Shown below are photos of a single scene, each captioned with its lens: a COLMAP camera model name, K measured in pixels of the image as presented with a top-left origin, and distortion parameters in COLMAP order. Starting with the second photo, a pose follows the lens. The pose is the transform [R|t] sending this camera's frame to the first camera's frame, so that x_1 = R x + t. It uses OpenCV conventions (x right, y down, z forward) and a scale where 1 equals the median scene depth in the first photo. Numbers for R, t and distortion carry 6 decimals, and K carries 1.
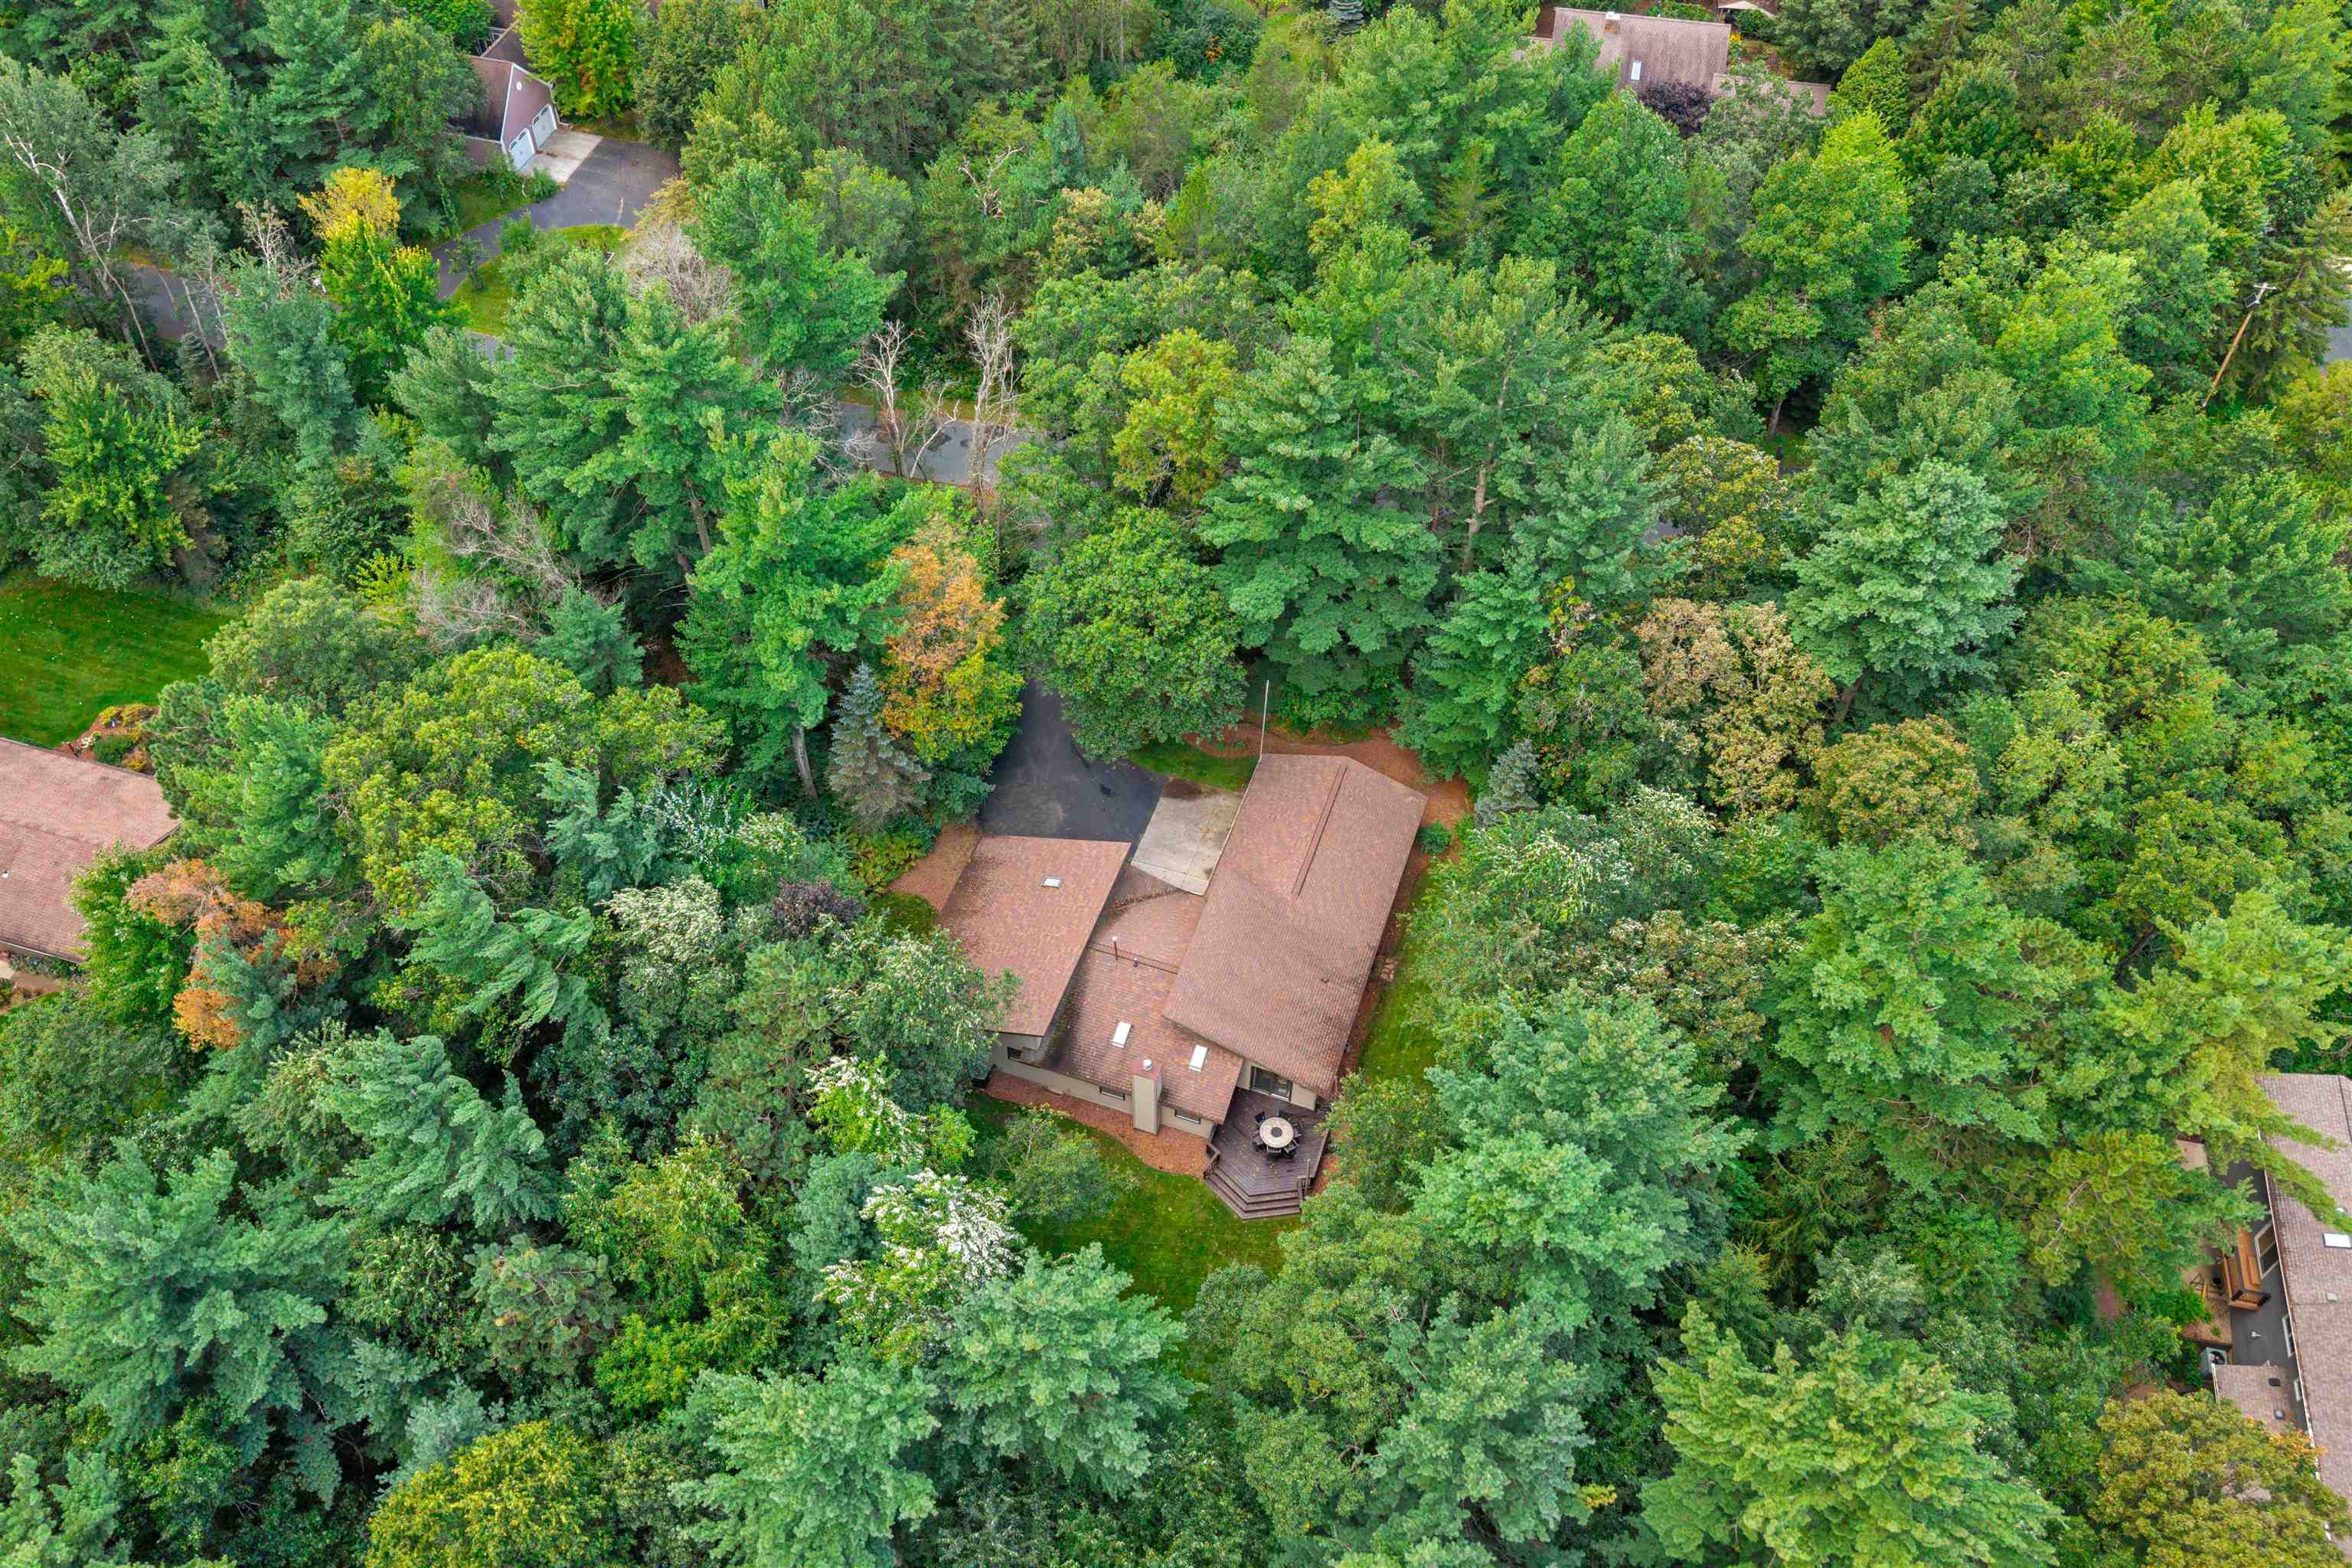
lens RADIAL K [[1665.1, 0, 1186.4], [0, 1665.1, 787.3], [0, 0, 1]] dist [-0.006865, 0.001797]
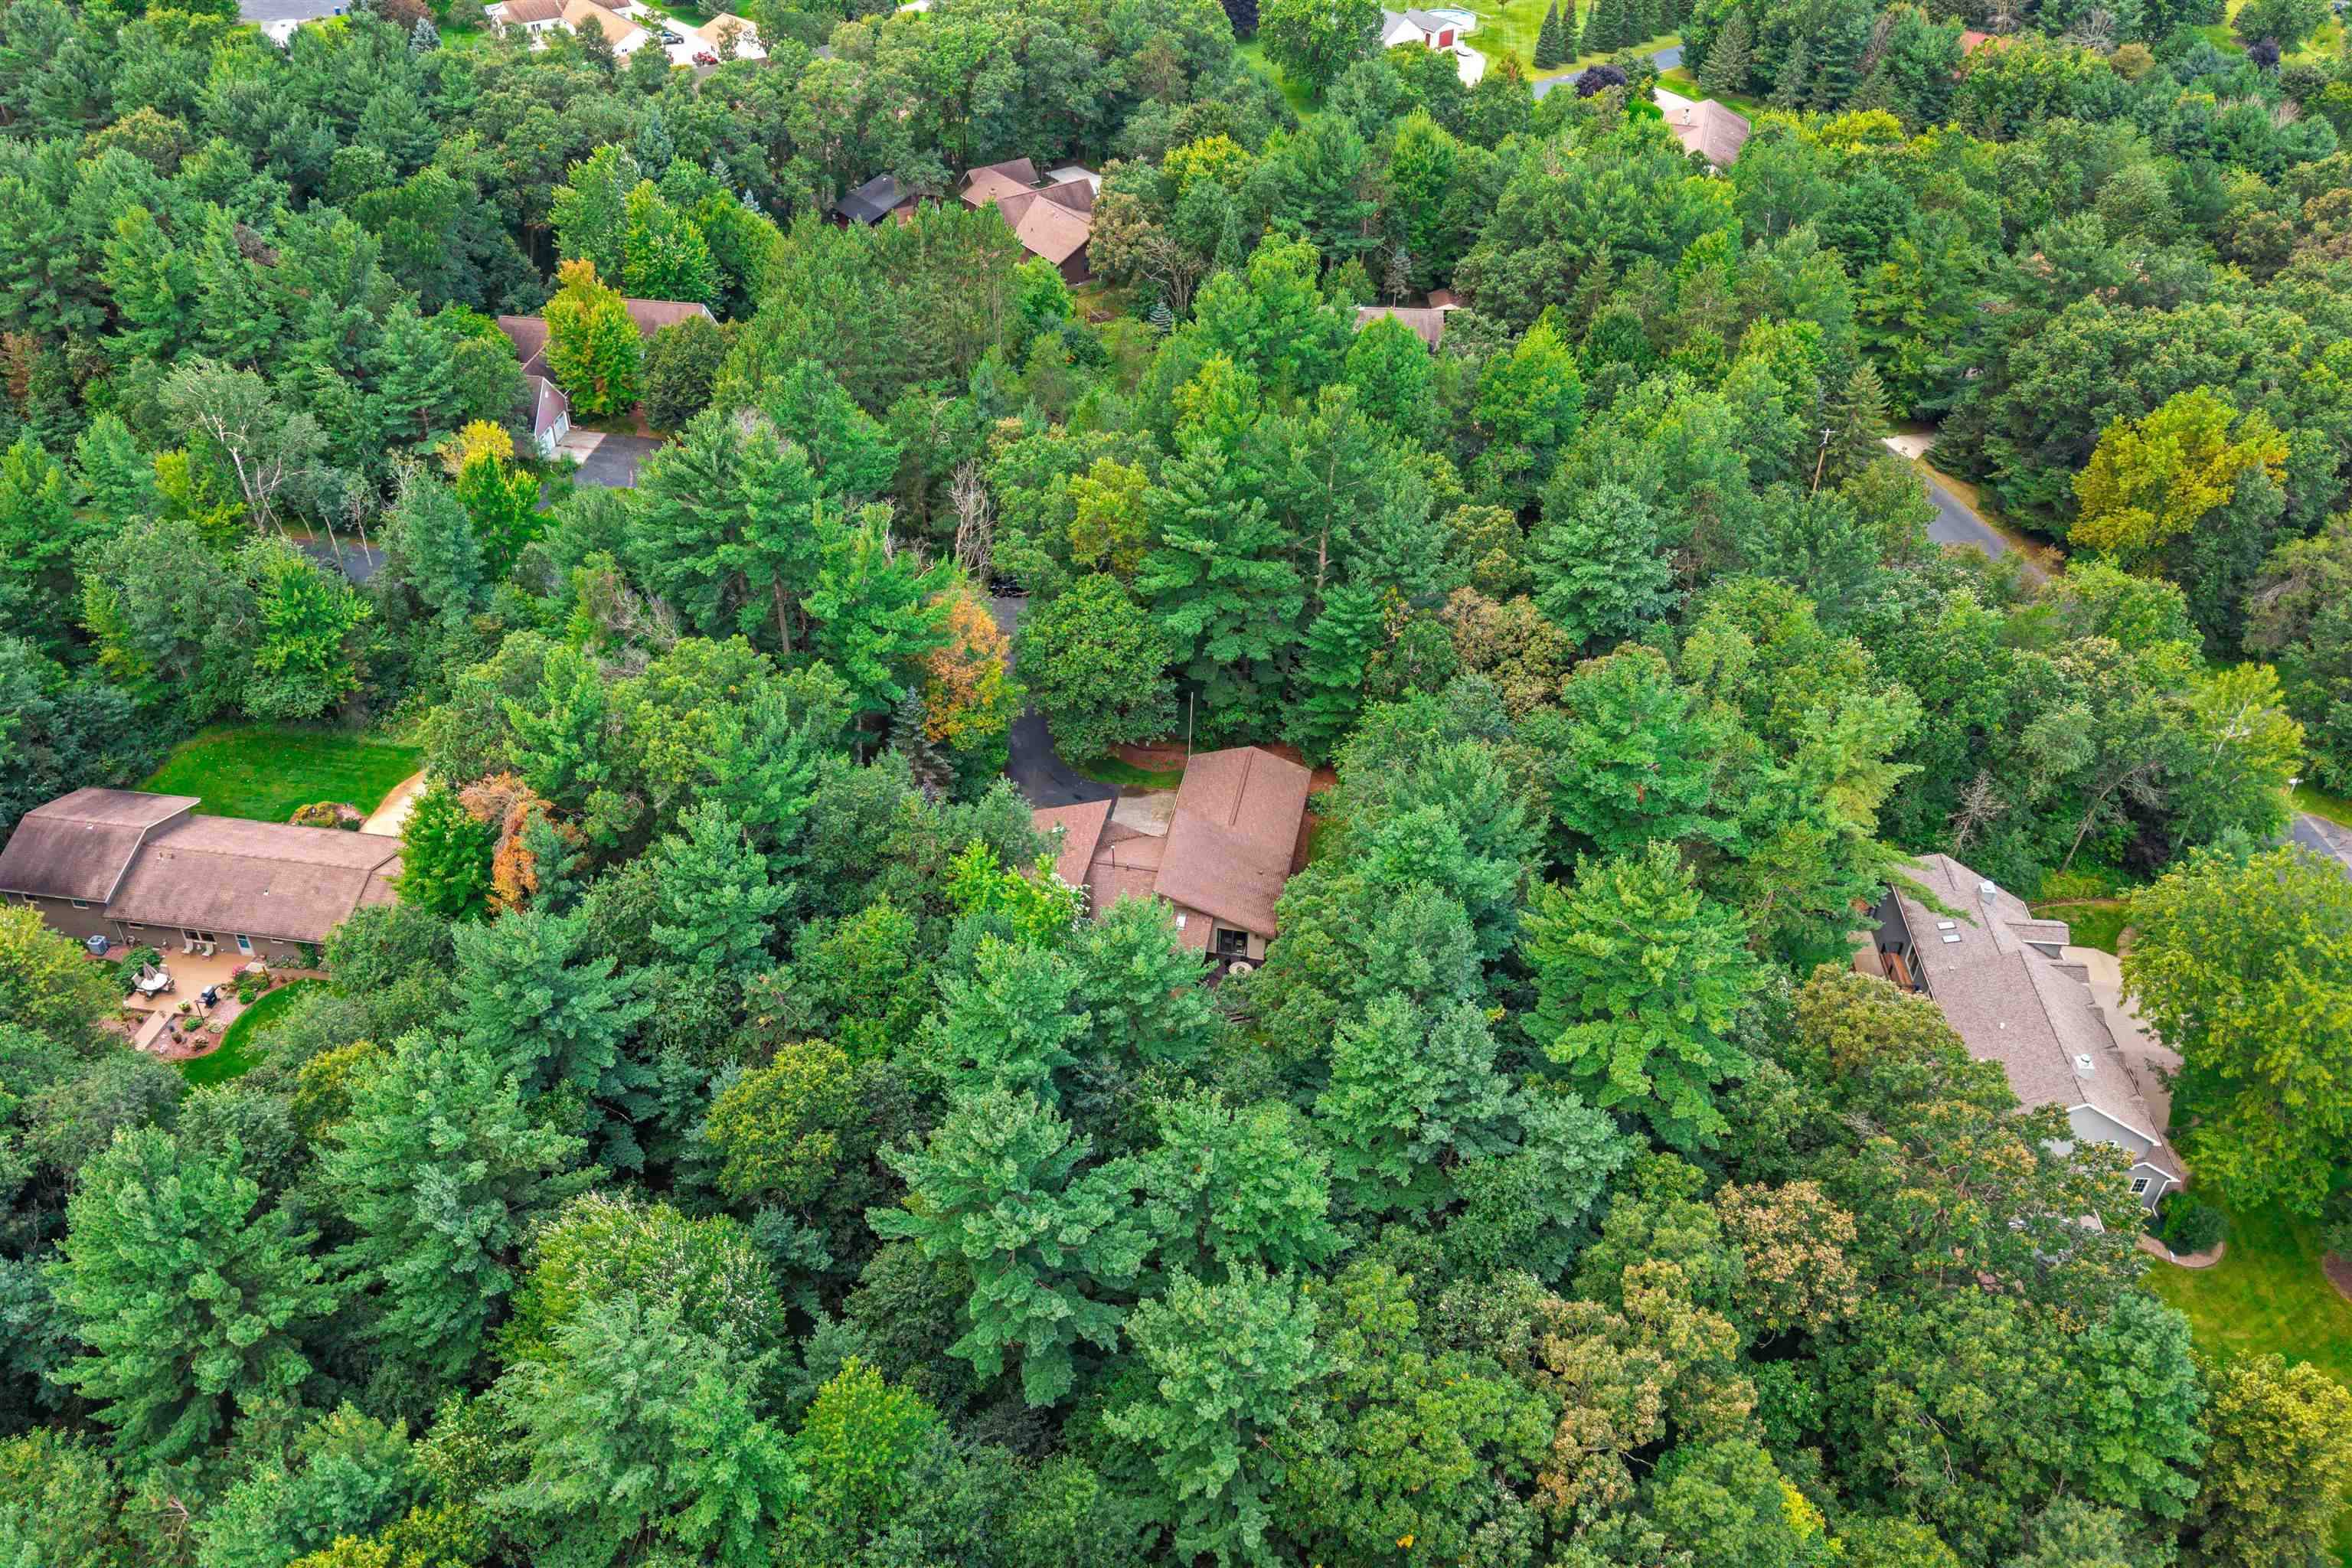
lens RADIAL K [[1623.3, 0, 1167.7], [0, 1623.3, 781.9], [0, 0, 1]] dist [0.005059, -0.000967]
pose [[0.990500, -0.082227, 0.110216, -0.134081], [0.104849, 0.970200, -0.218447, 0.318501], [-0.088969, 0.227928, 0.969605, -0.331368]]
